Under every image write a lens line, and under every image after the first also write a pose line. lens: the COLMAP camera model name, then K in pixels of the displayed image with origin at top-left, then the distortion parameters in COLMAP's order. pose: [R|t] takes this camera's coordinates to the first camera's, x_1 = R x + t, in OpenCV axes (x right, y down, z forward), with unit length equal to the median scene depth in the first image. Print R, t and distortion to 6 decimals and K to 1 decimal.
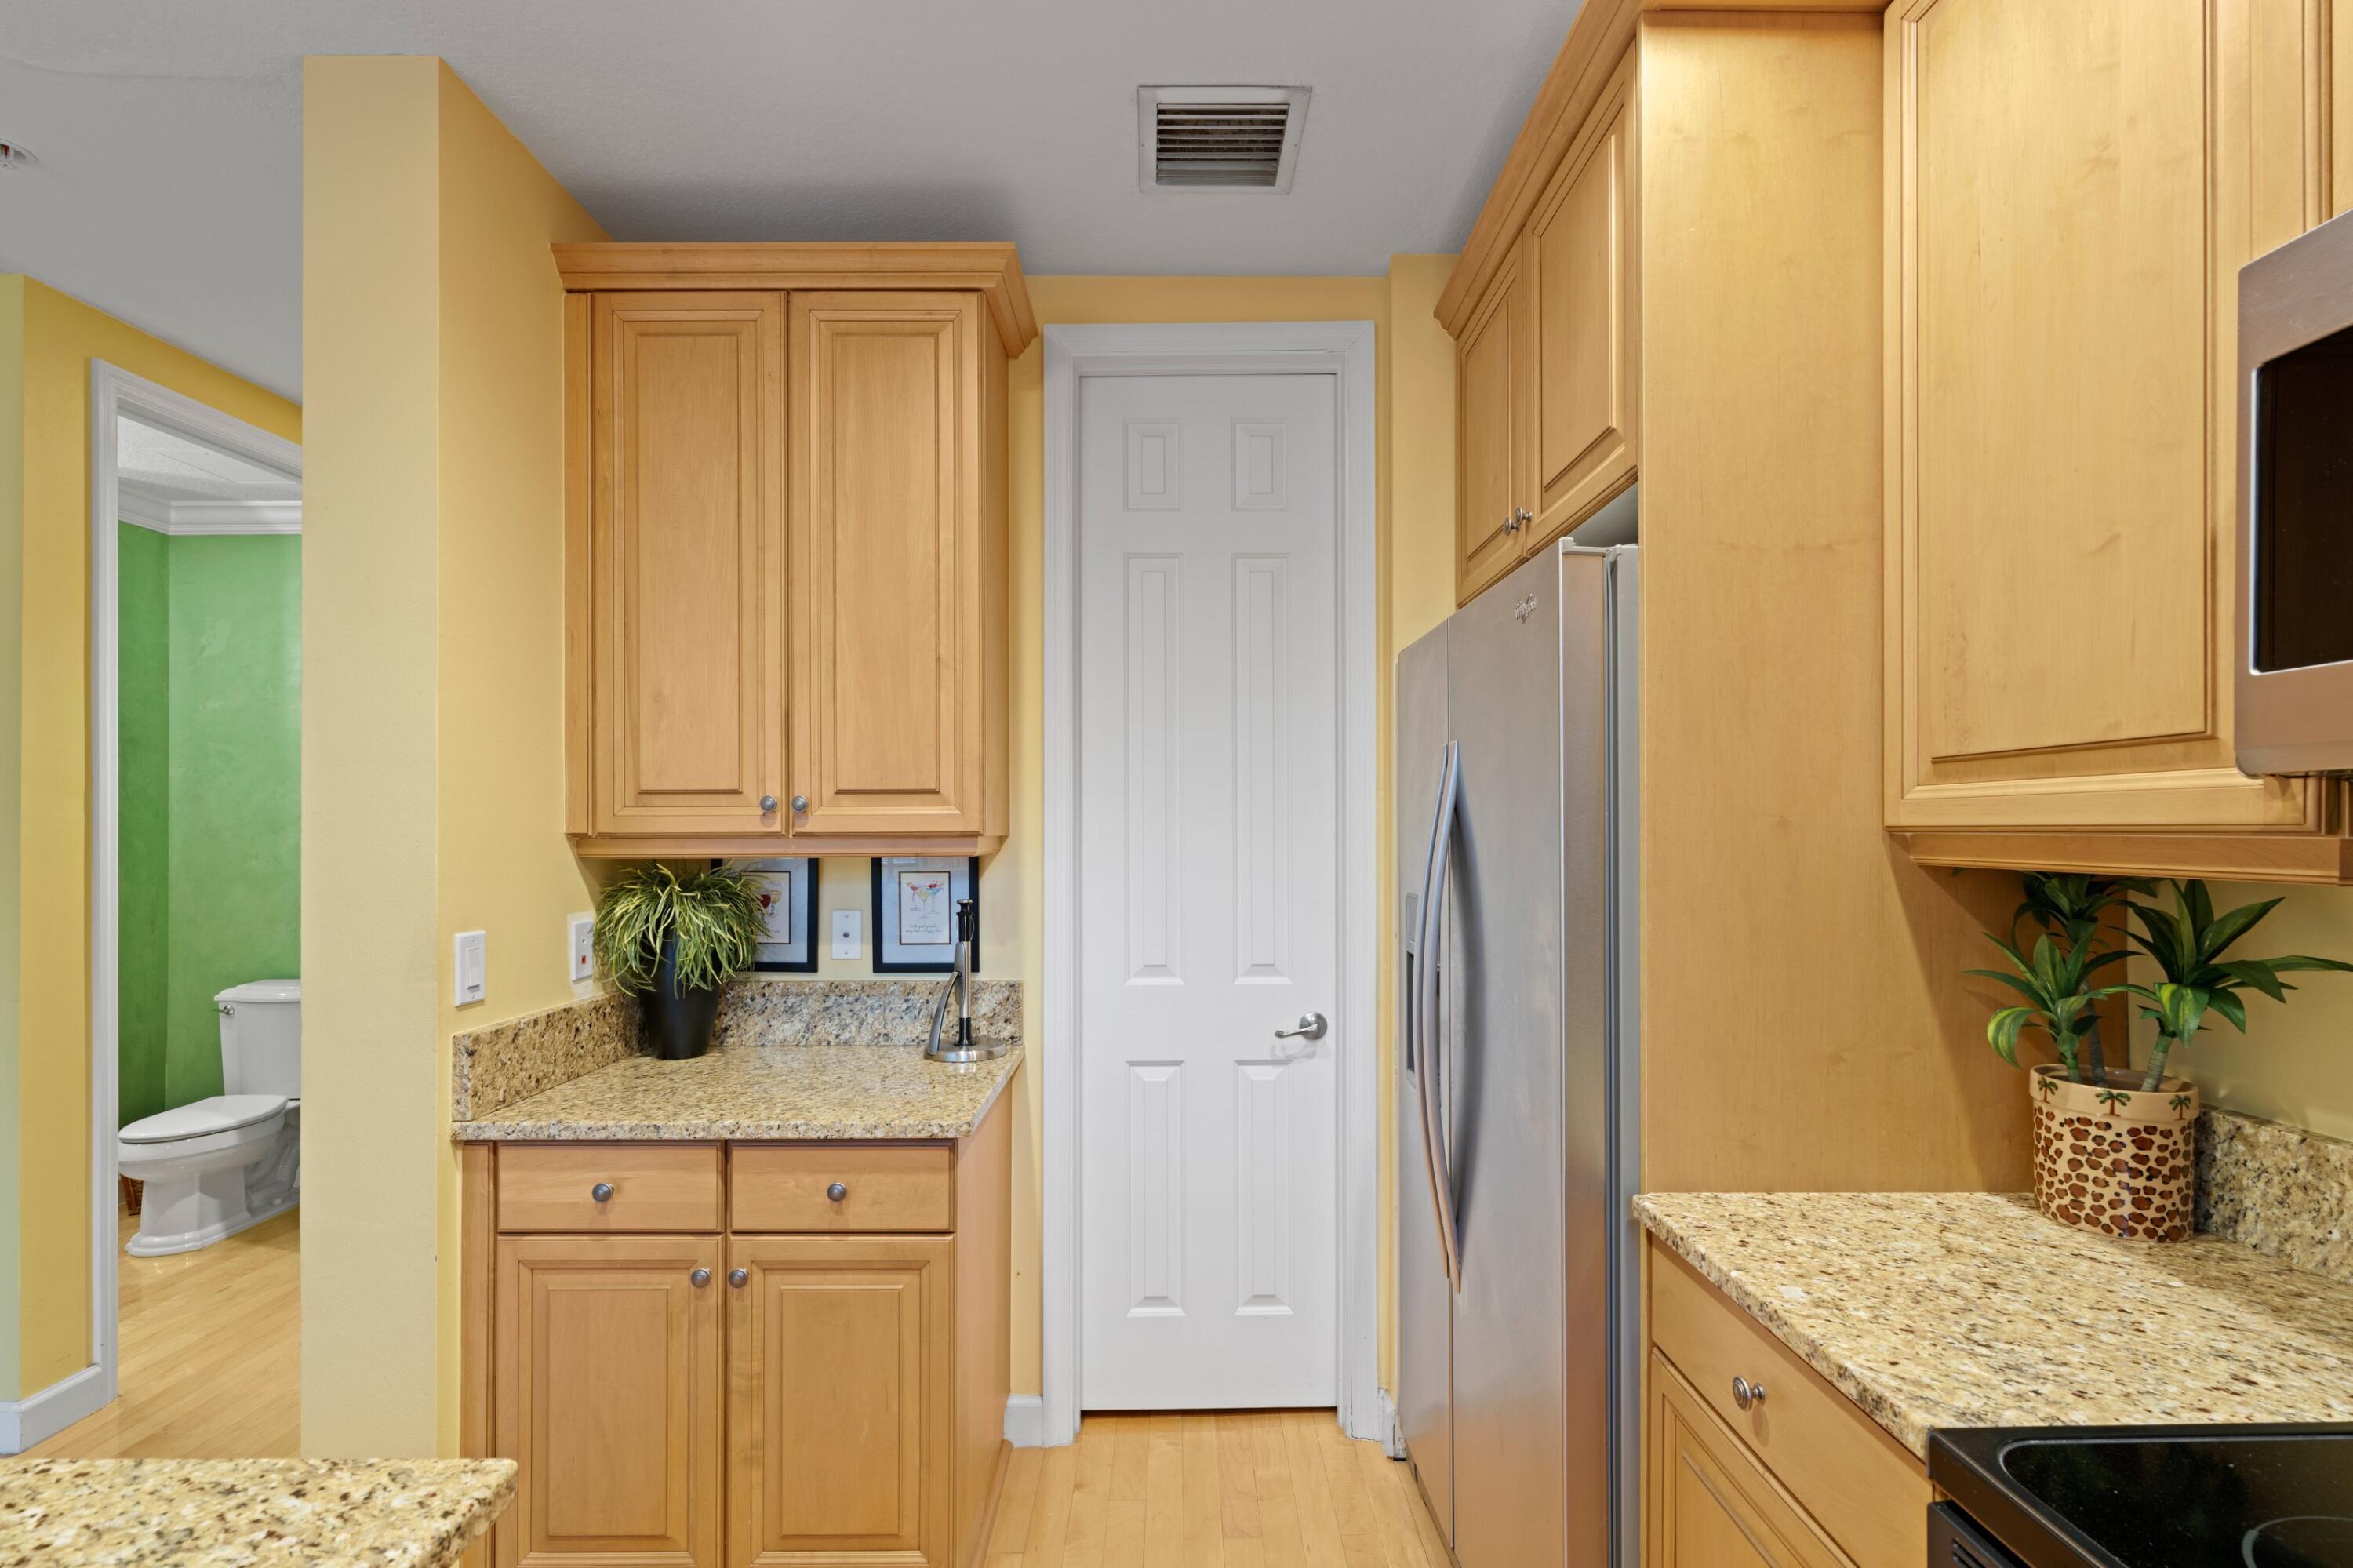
lens RADIAL K [[1059.5, 0, 1181.5], [0, 1059.5, 831.9], [0, 0, 1]] dist [-0.001172, 0.000259]
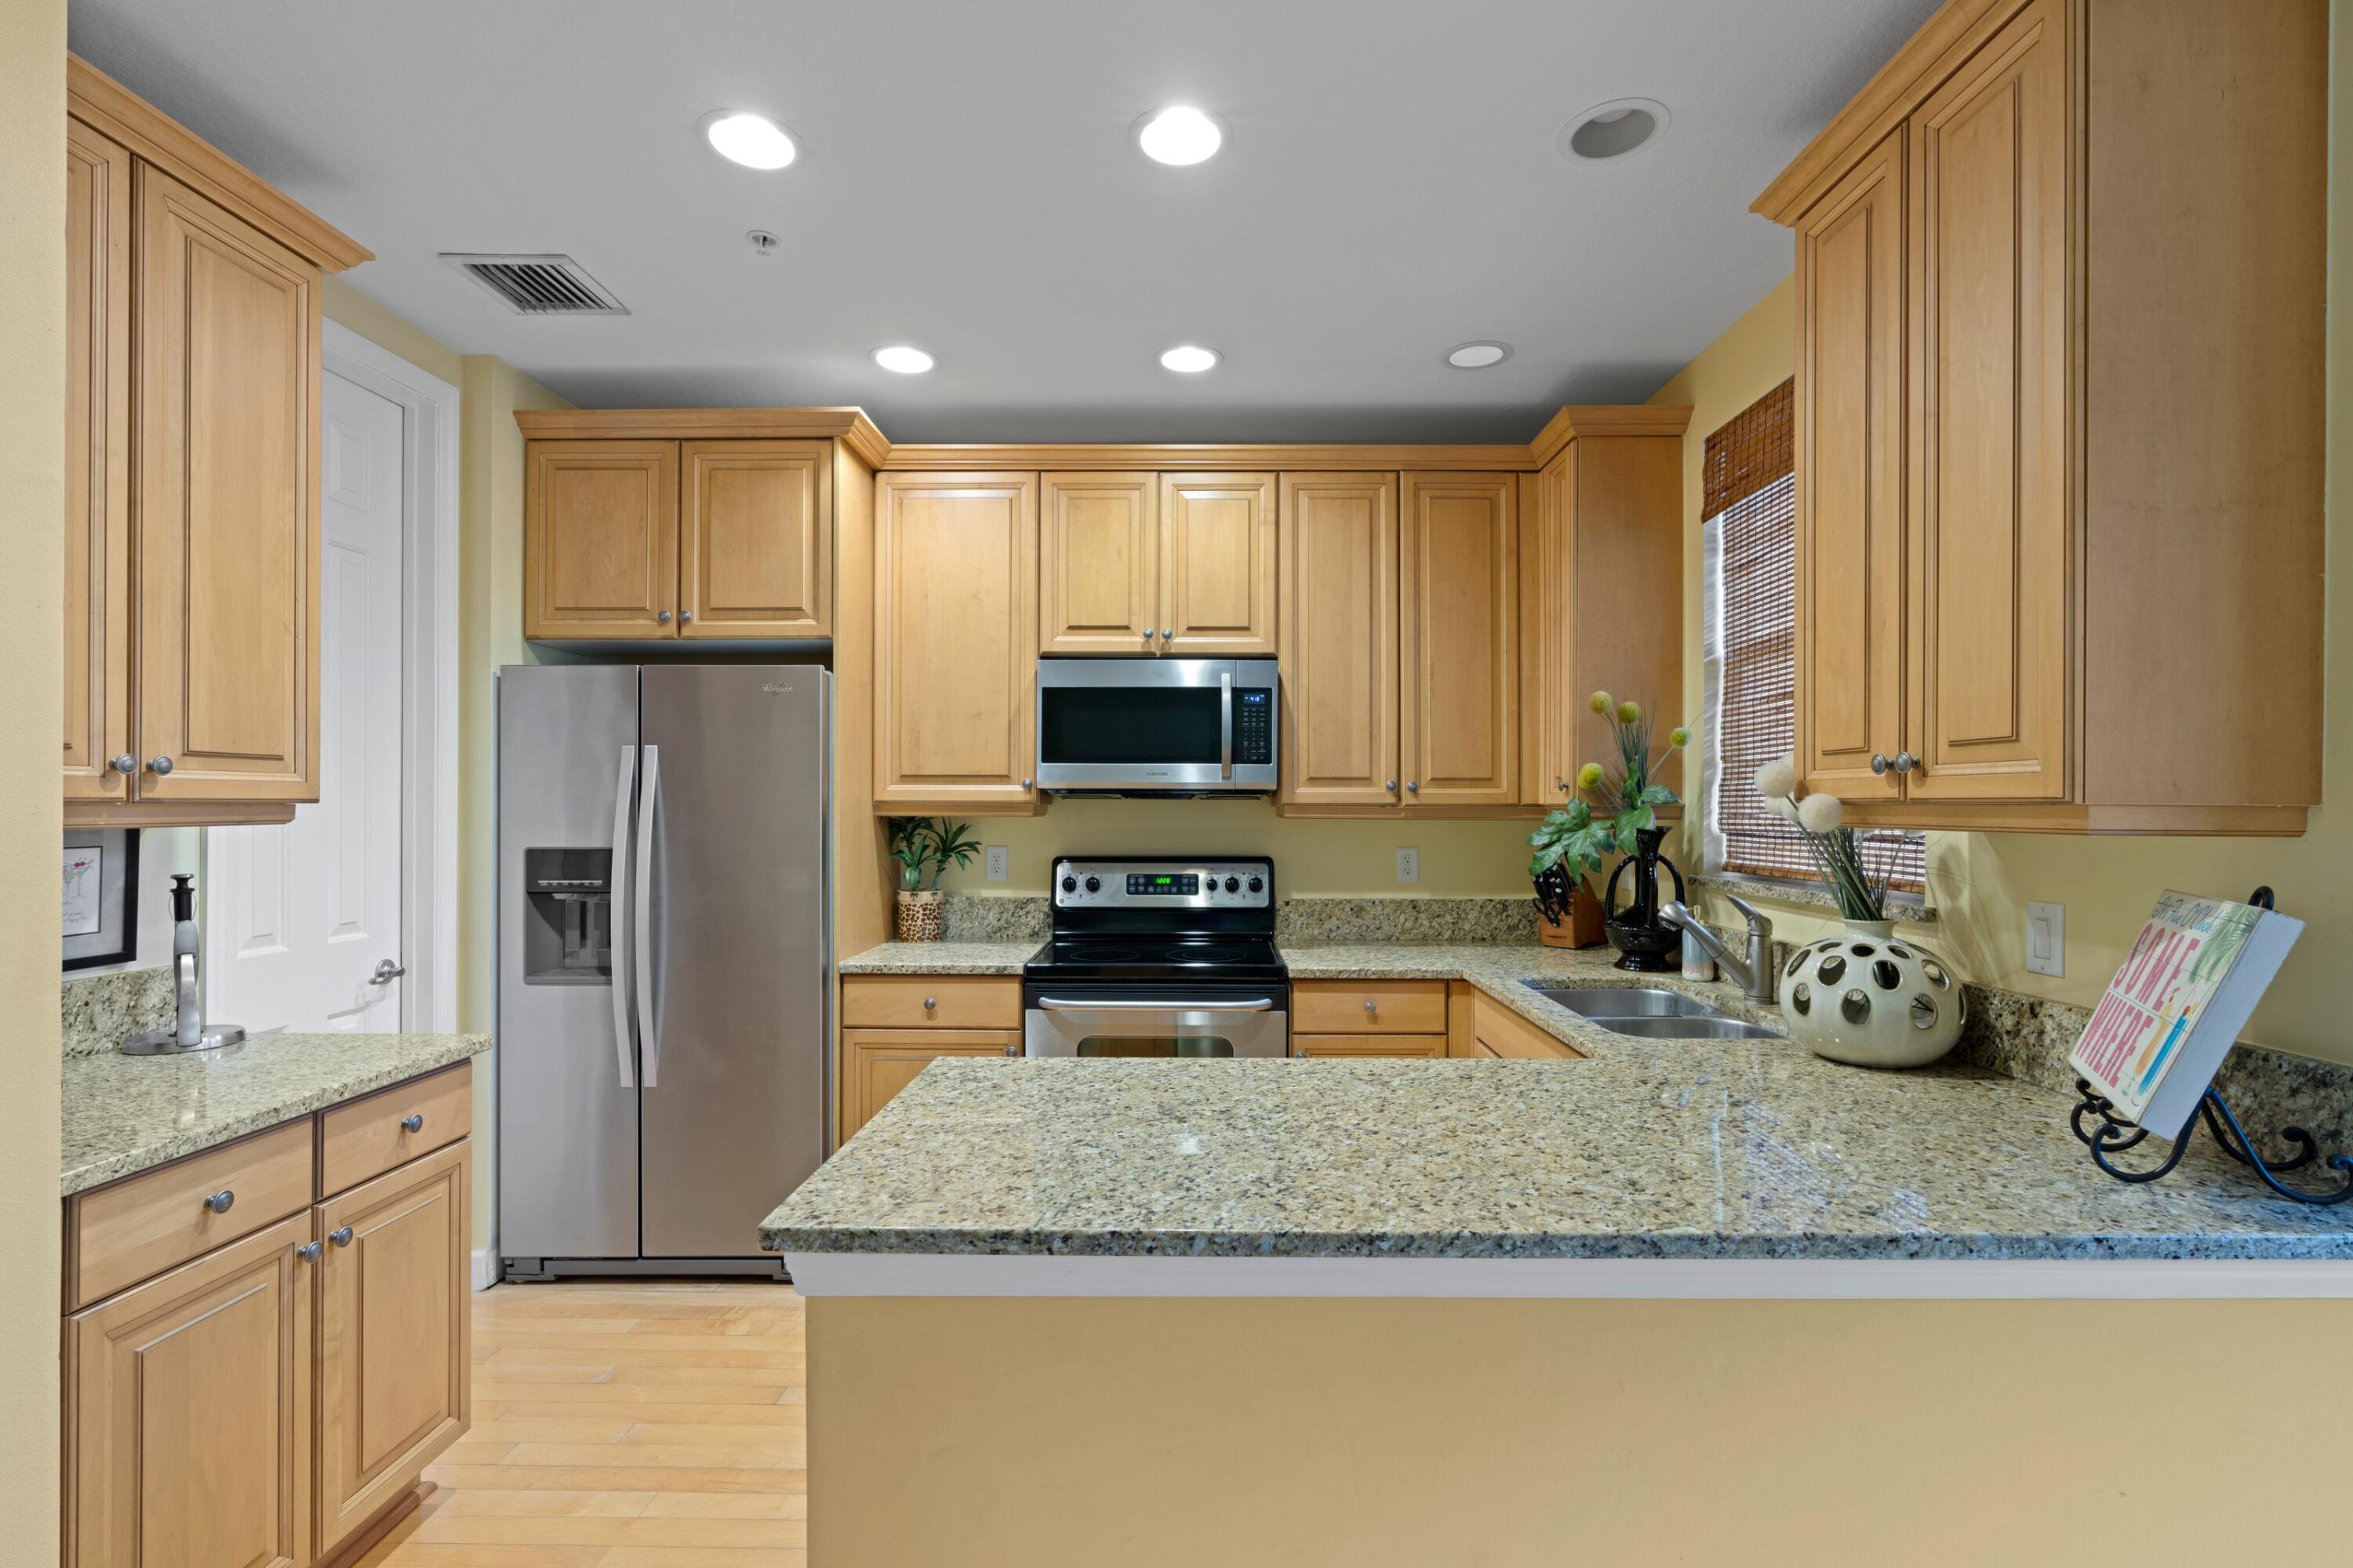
lens RADIAL K [[1061.1, 0, 1174.7], [0, 1061.1, 807.1], [0, 0, 1]] dist [0.000366, 0.000370]
pose [[0.031877, -0.000582, 0.999492, -1.395918], [-0.002856, 0.999996, 0.000674, 0.005457], [-0.999488, -0.002876, 0.031875, 0.168928]]
